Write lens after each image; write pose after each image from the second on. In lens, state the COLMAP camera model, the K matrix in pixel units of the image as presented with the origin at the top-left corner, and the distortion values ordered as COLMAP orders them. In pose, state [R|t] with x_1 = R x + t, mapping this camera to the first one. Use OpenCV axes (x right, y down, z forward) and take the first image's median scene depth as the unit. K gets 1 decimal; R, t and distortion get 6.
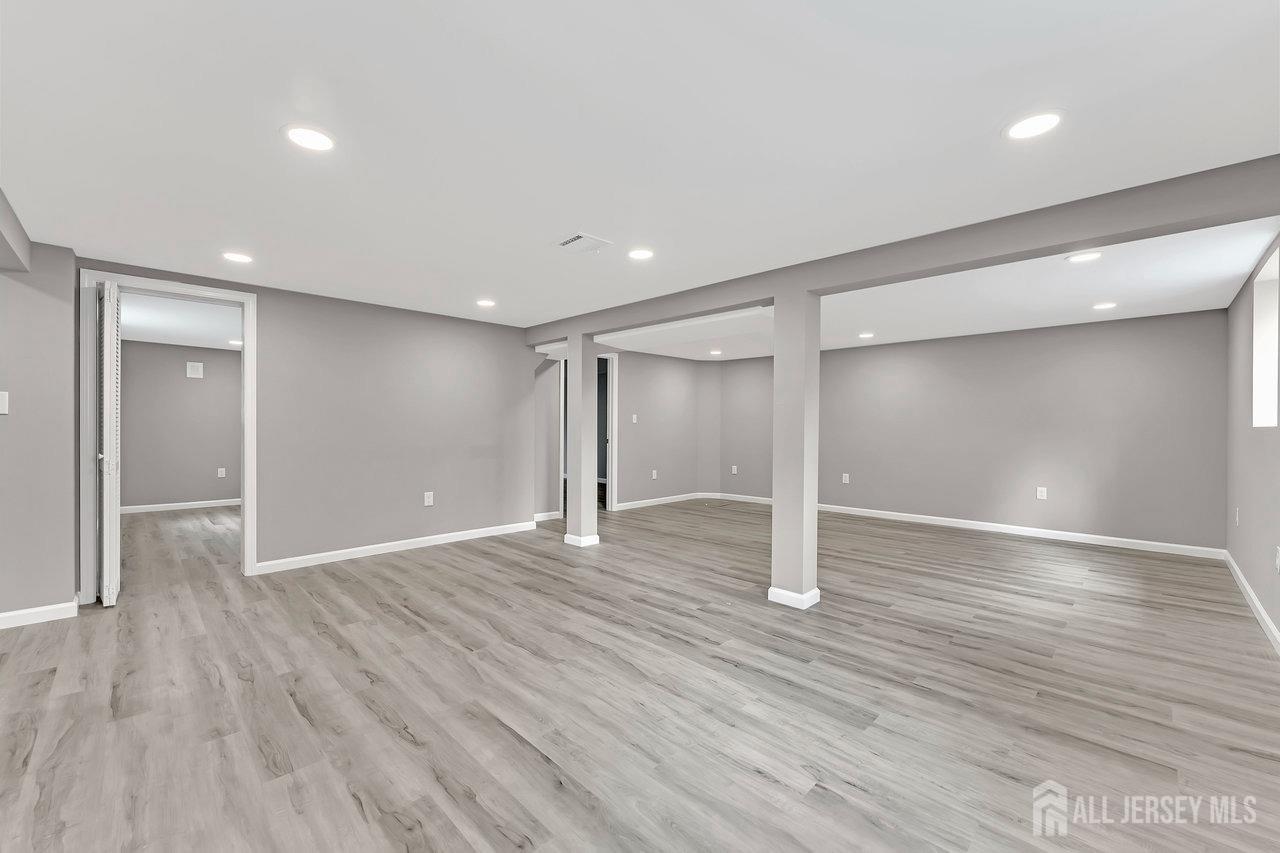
lens RADIAL K [[518.0, 0, 640.2], [0, 518.0, 424.3], [0, 0, 1]] dist [-0.011349, 0.000648]
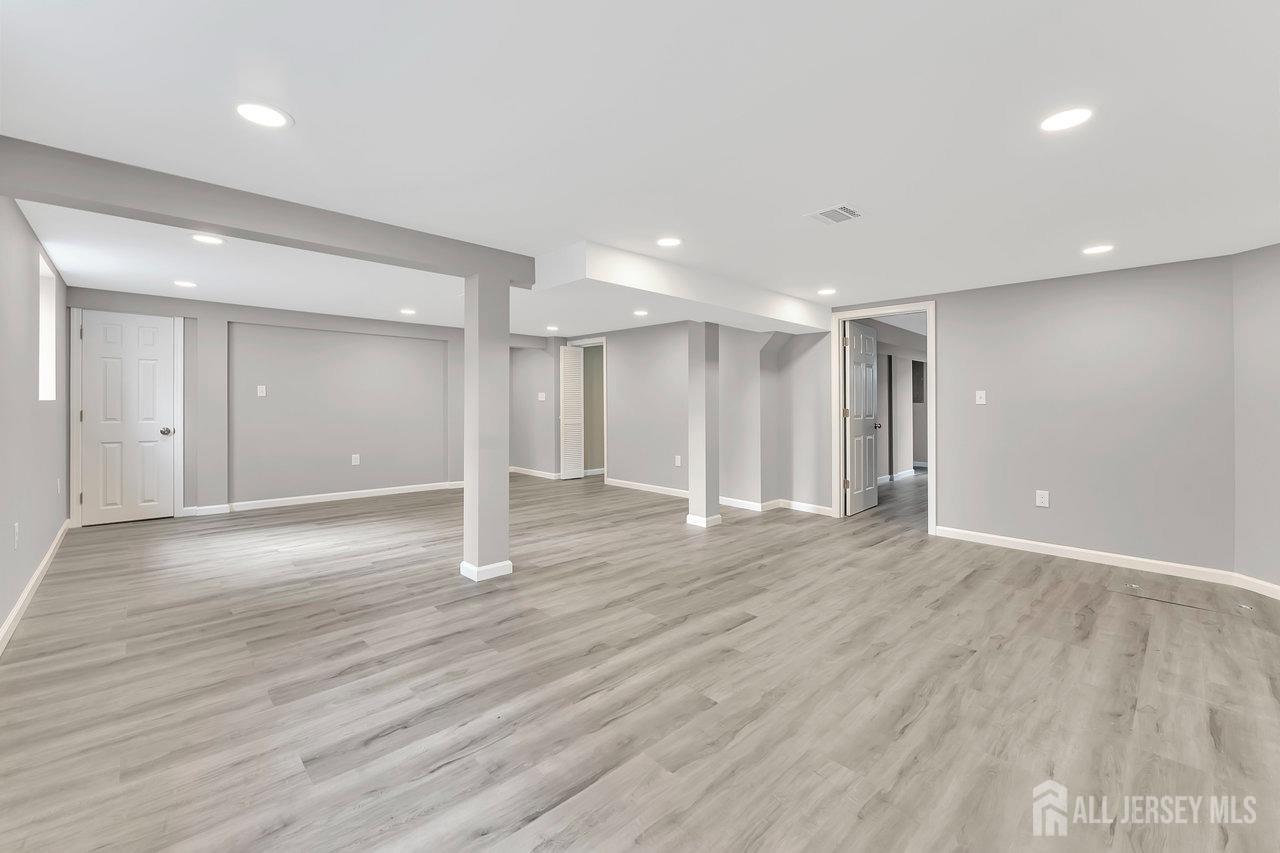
lens RADIAL K [[518.0, 0, 639.8], [0, 518.0, 414.2], [0, 0, 1]] dist [-0.011349, 0.000648]
pose [[-0.016970, 0.012458, -0.999778, 1.495706], [-0.005195, 0.999908, 0.012548, 0.009138], [0.999843, 0.005406, -0.016904, 1.499951]]
